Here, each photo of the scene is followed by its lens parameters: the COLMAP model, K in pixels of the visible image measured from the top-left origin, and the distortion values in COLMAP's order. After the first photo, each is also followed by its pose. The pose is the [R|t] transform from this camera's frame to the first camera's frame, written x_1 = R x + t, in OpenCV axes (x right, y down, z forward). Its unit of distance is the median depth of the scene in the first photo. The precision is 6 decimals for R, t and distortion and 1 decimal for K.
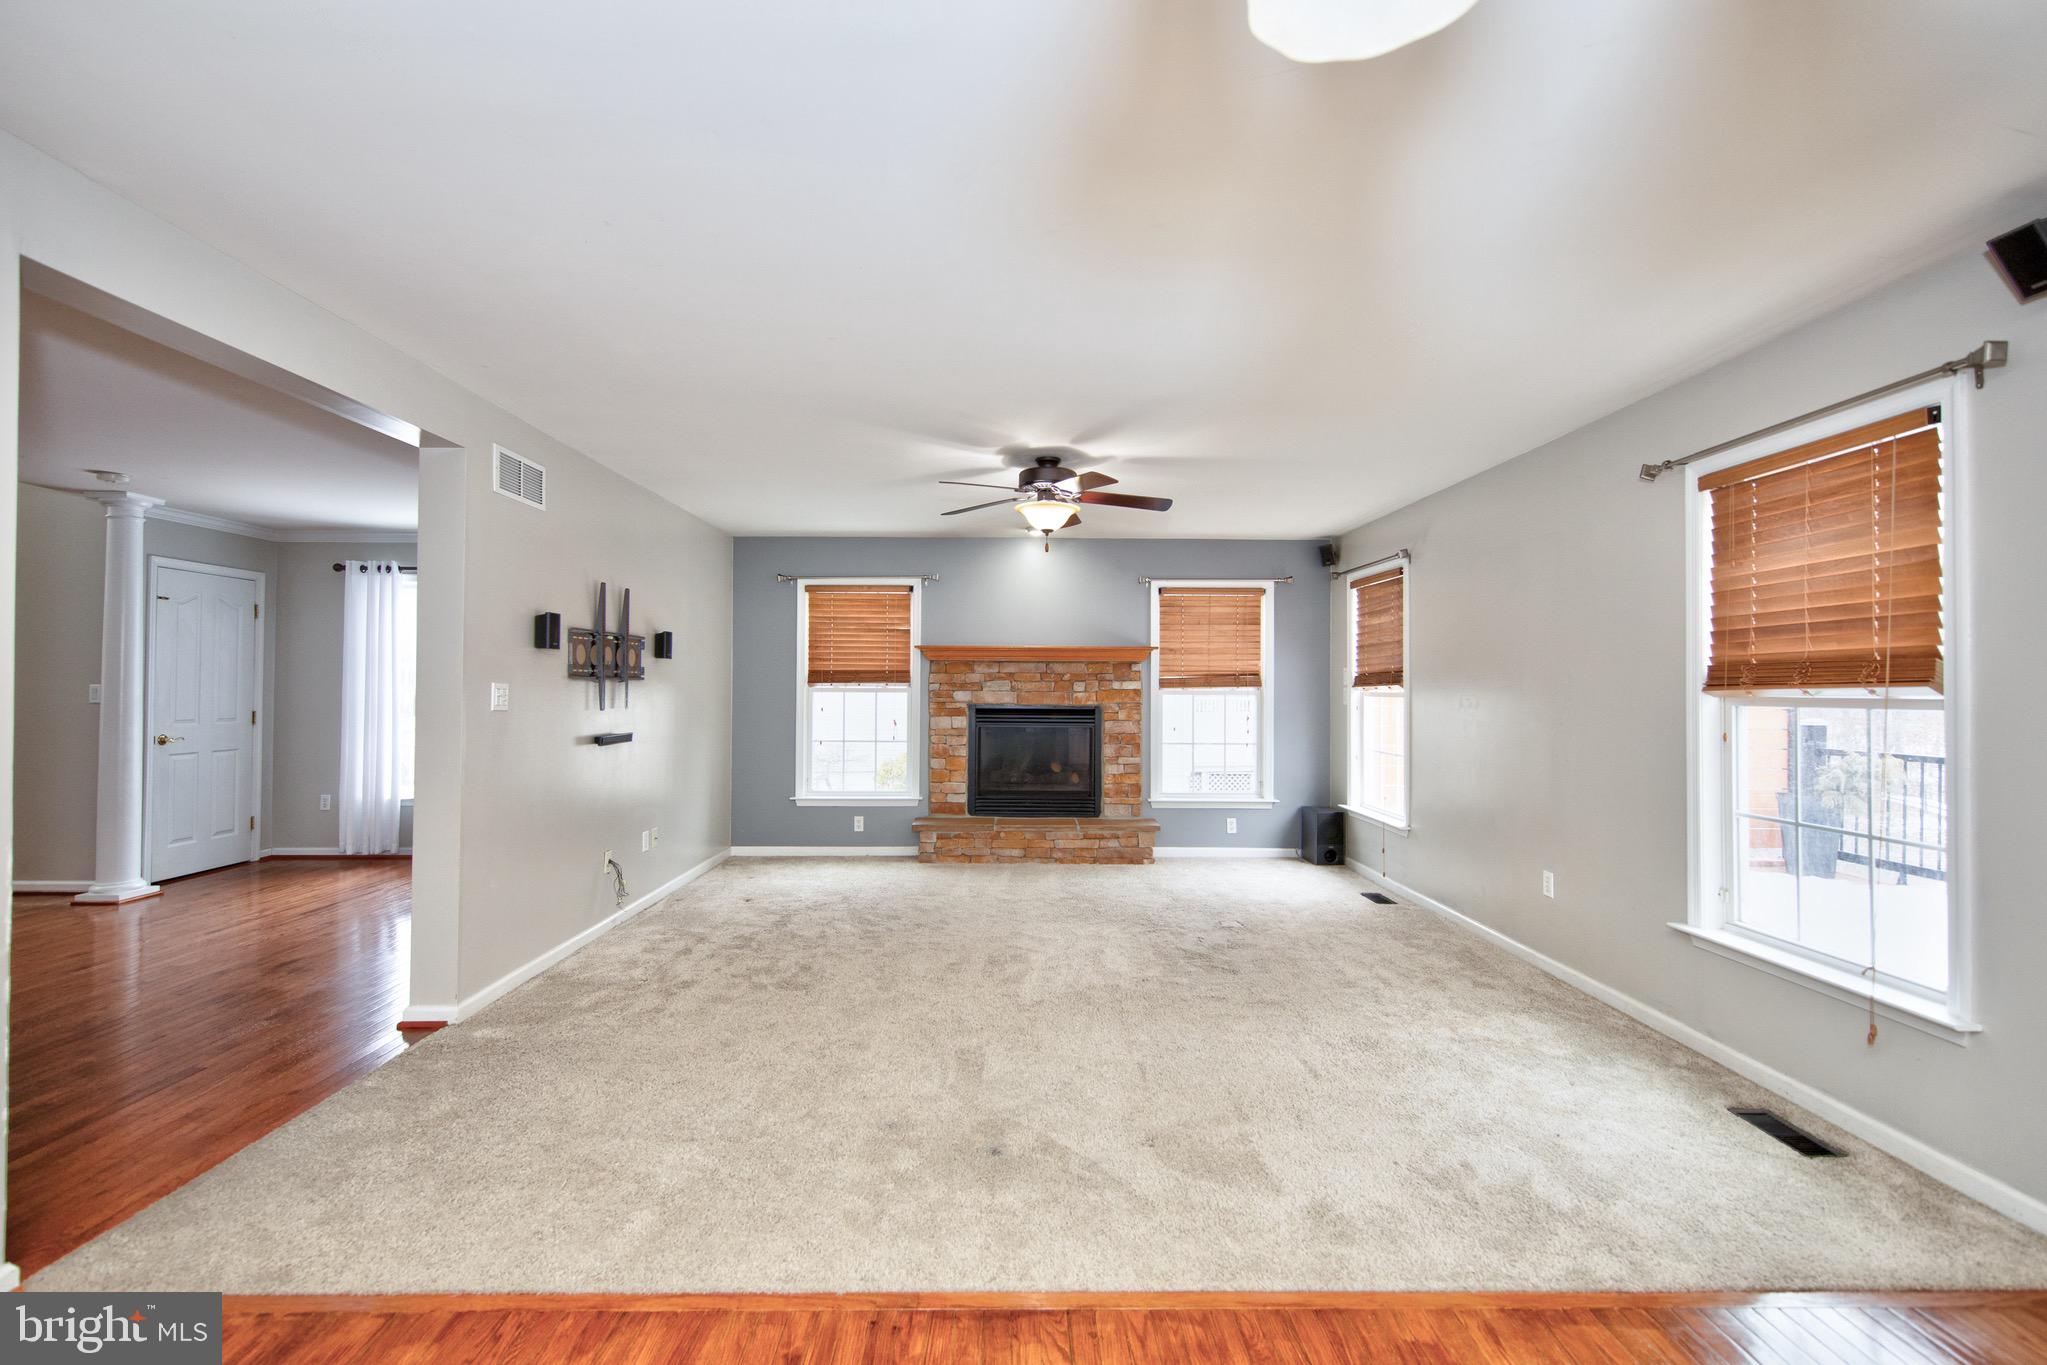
lens RADIAL K [[886.8, 0, 1025.8], [0, 886.8, 677.0], [0, 0, 1]] dist [0.005262, 0.000174]
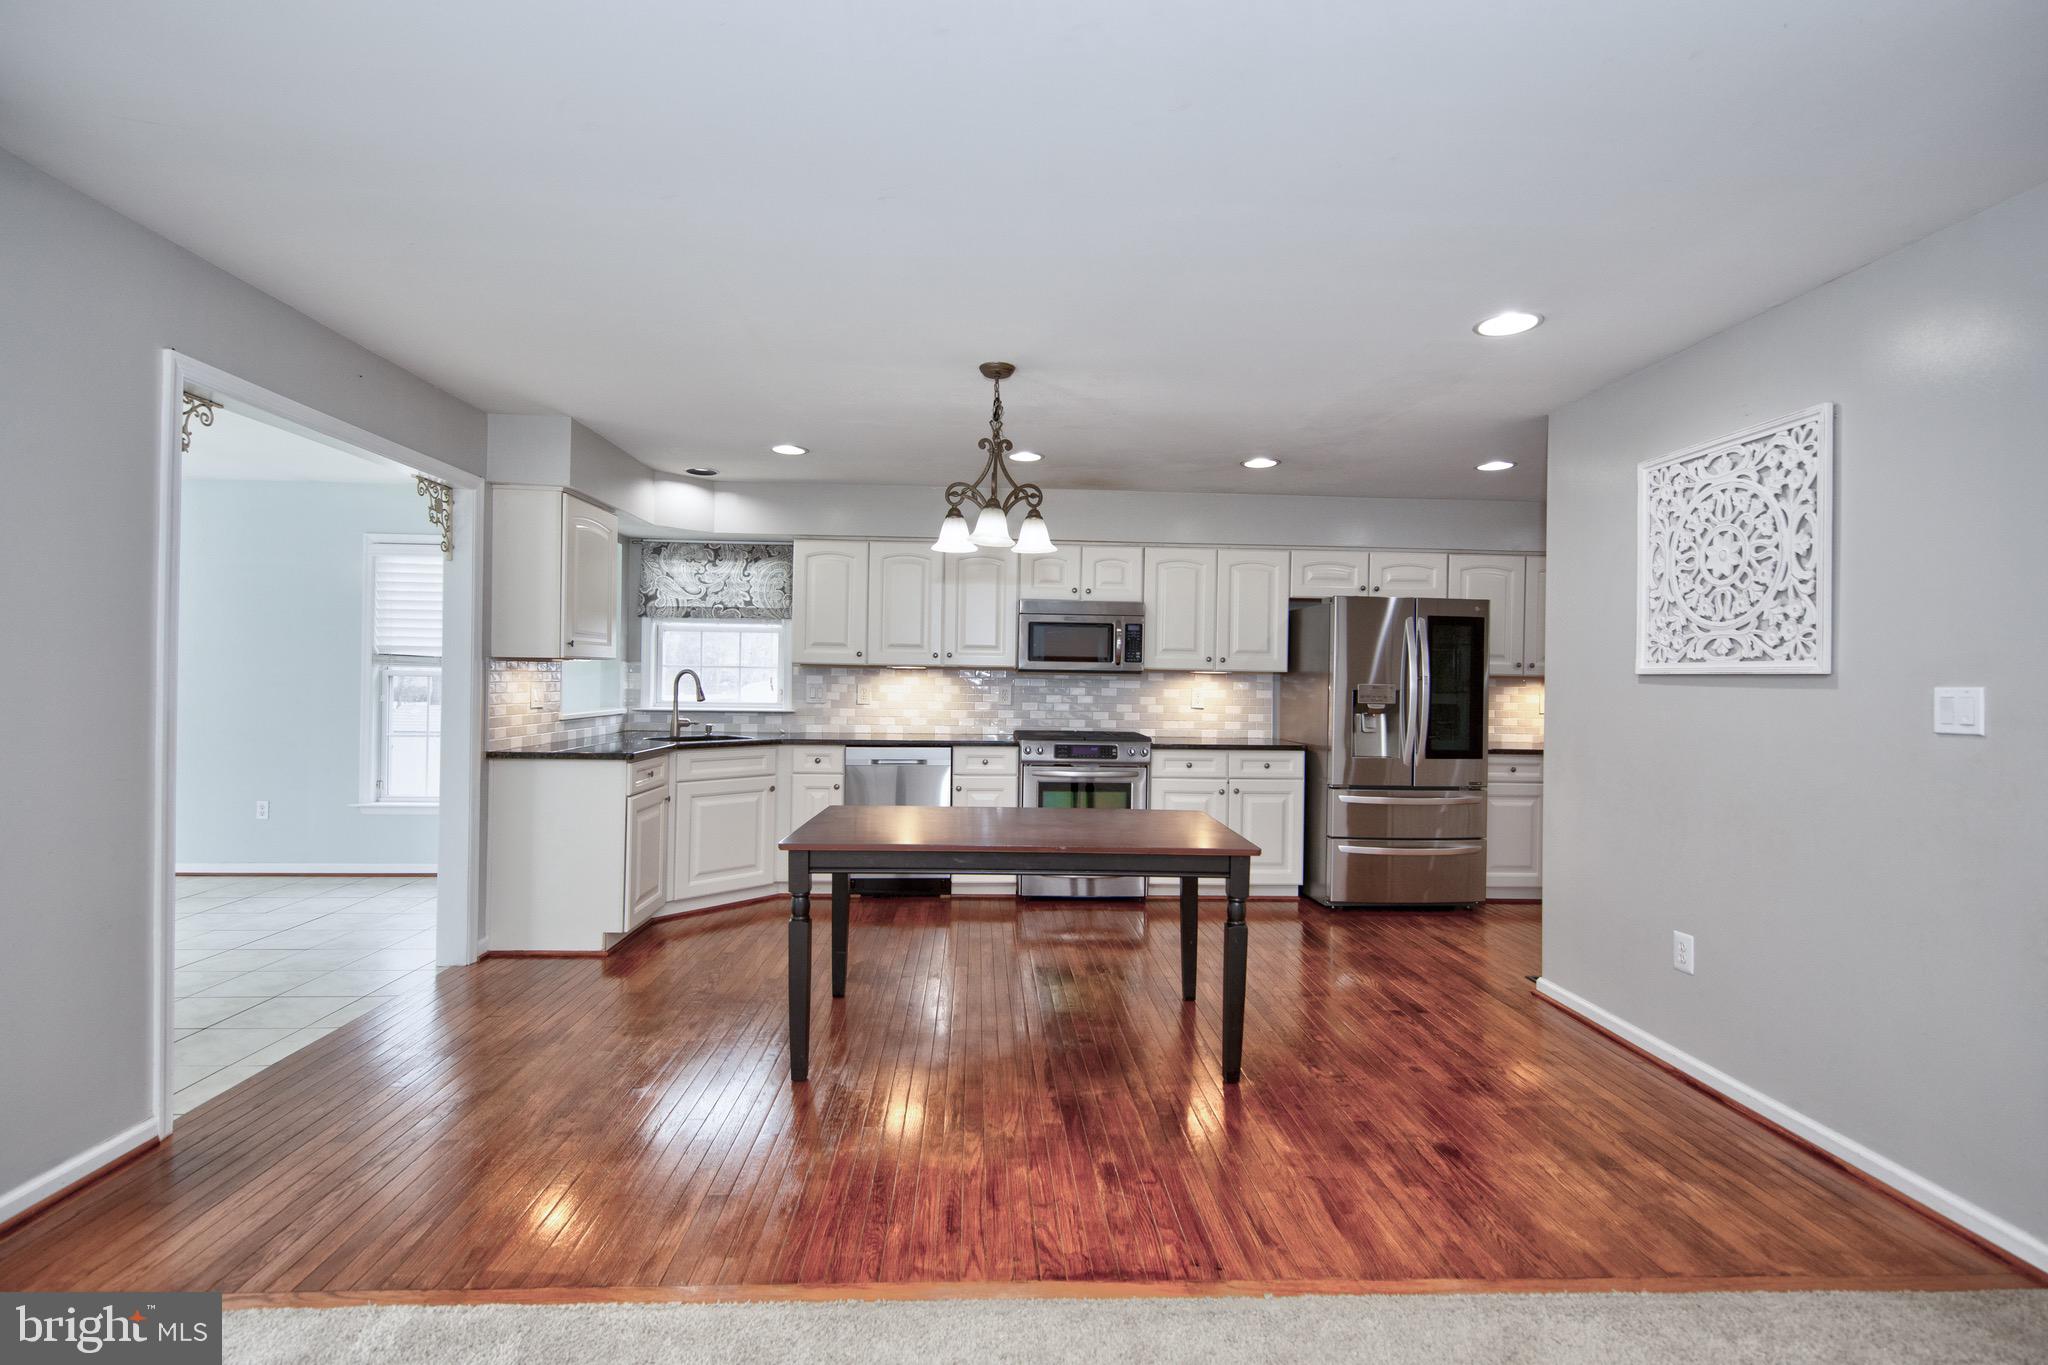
lens RADIAL K [[983.8, 0, 1023.4], [0, 983.8, 679.2], [0, 0, 1]] dist [-0.002059, -0.000419]
pose [[-0.999458, -0.019516, -0.026528, 0.108460], [-0.019230, 0.999755, -0.010967, 0.027465], [0.026735, -0.010451, -0.999588, 2.129588]]
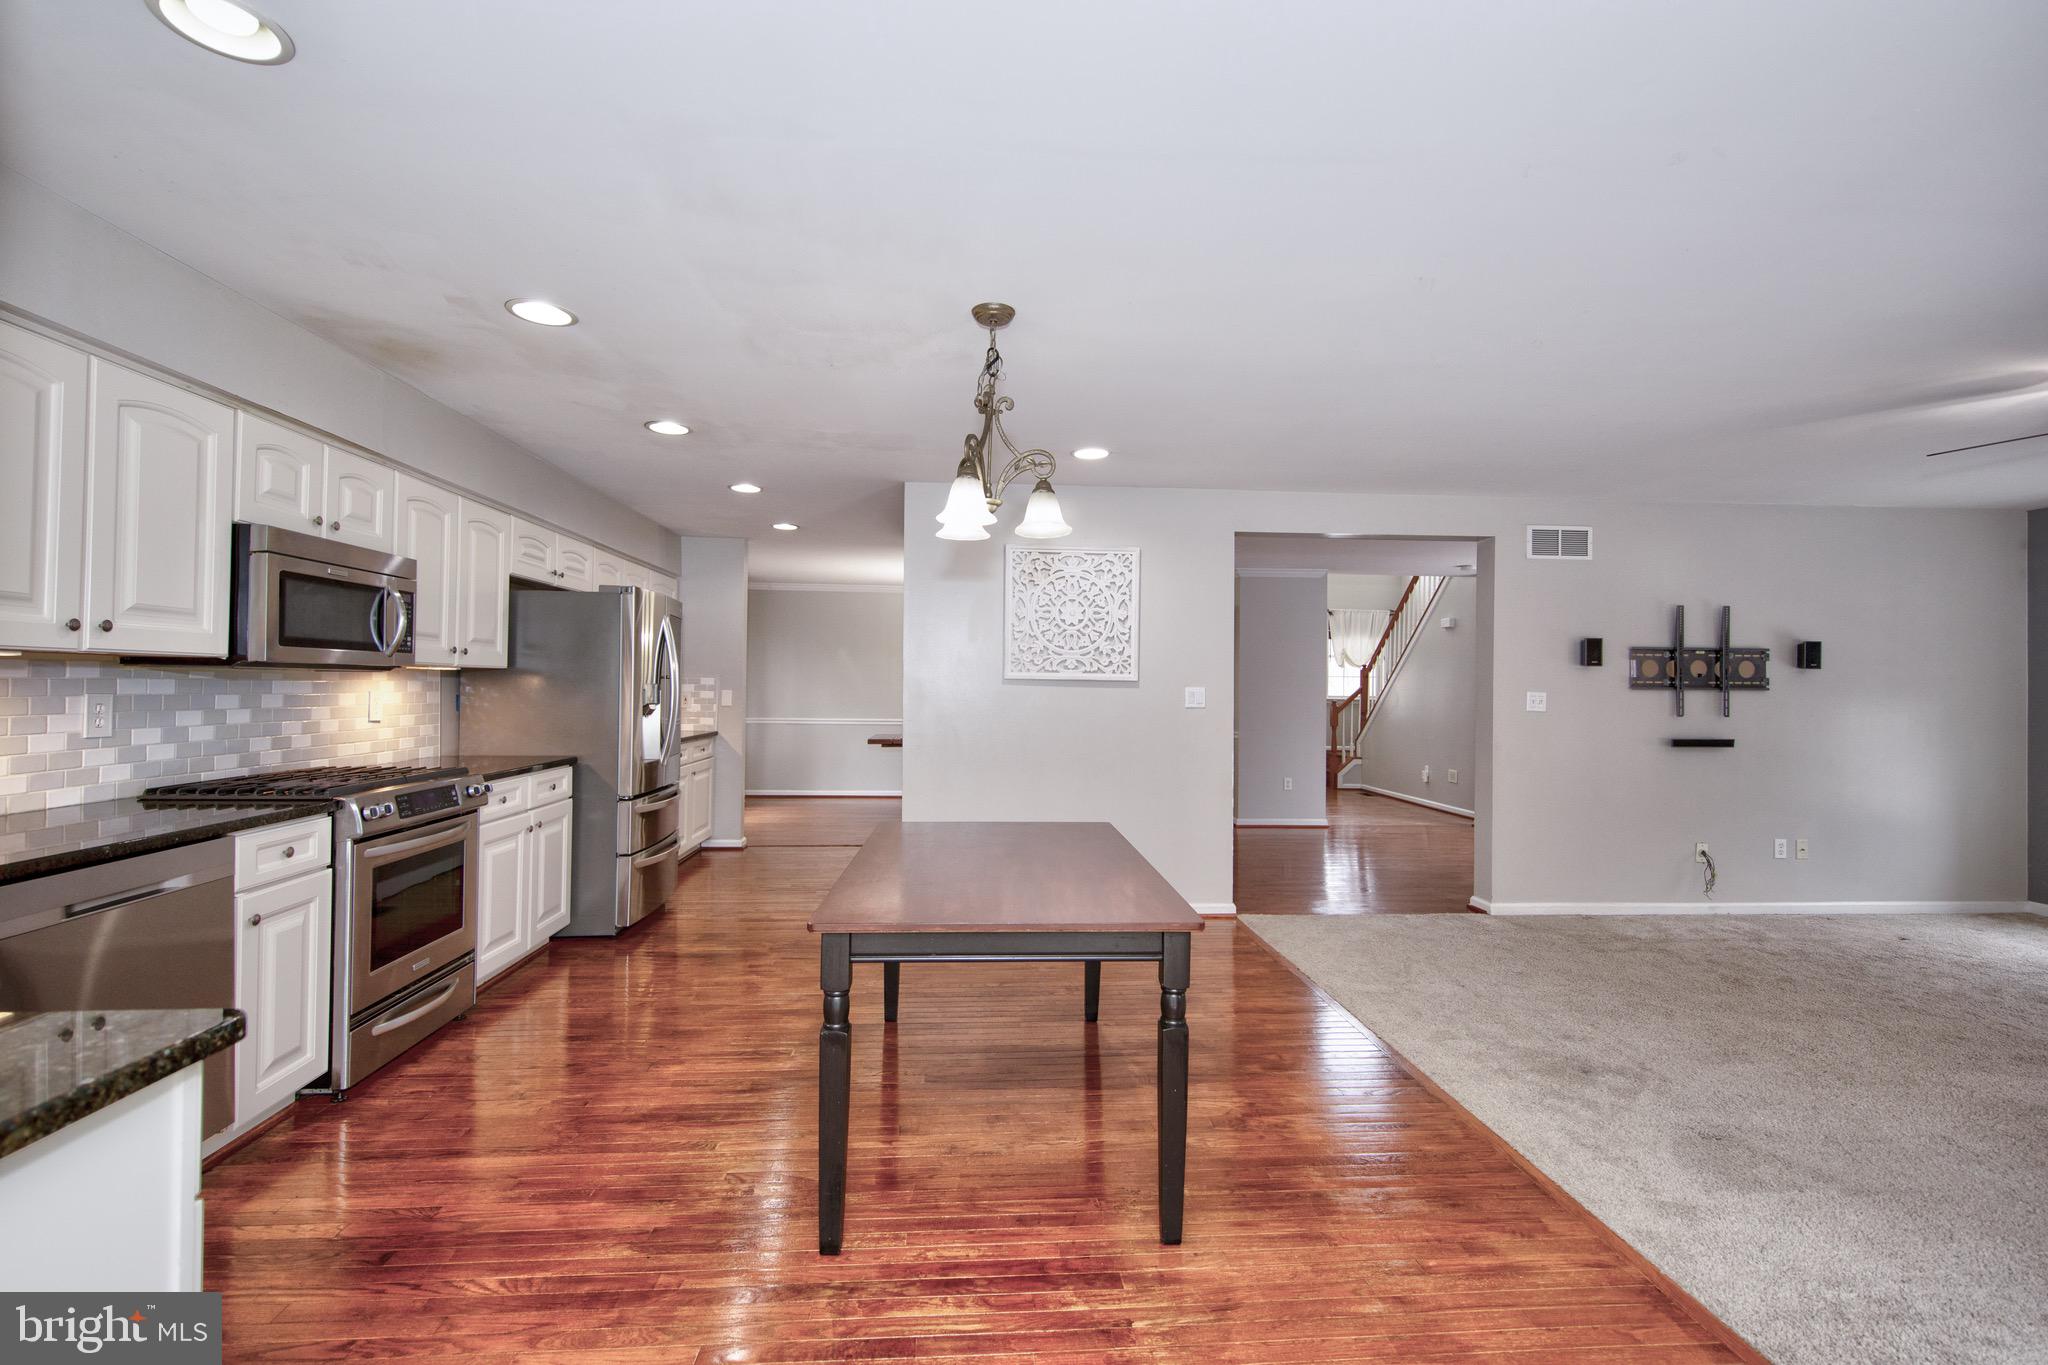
lens RADIAL K [[887.3, 0, 1030.4], [0, 887.3, 679.8], [0, 0, 1]] dist [0.005262, 0.000174]
pose [[0.073826, -0.010902, -0.997212, 1.516430], [0.000113, 0.999940, -0.010924, 0.007002], [0.997271, 0.000694, 0.073823, 0.186720]]
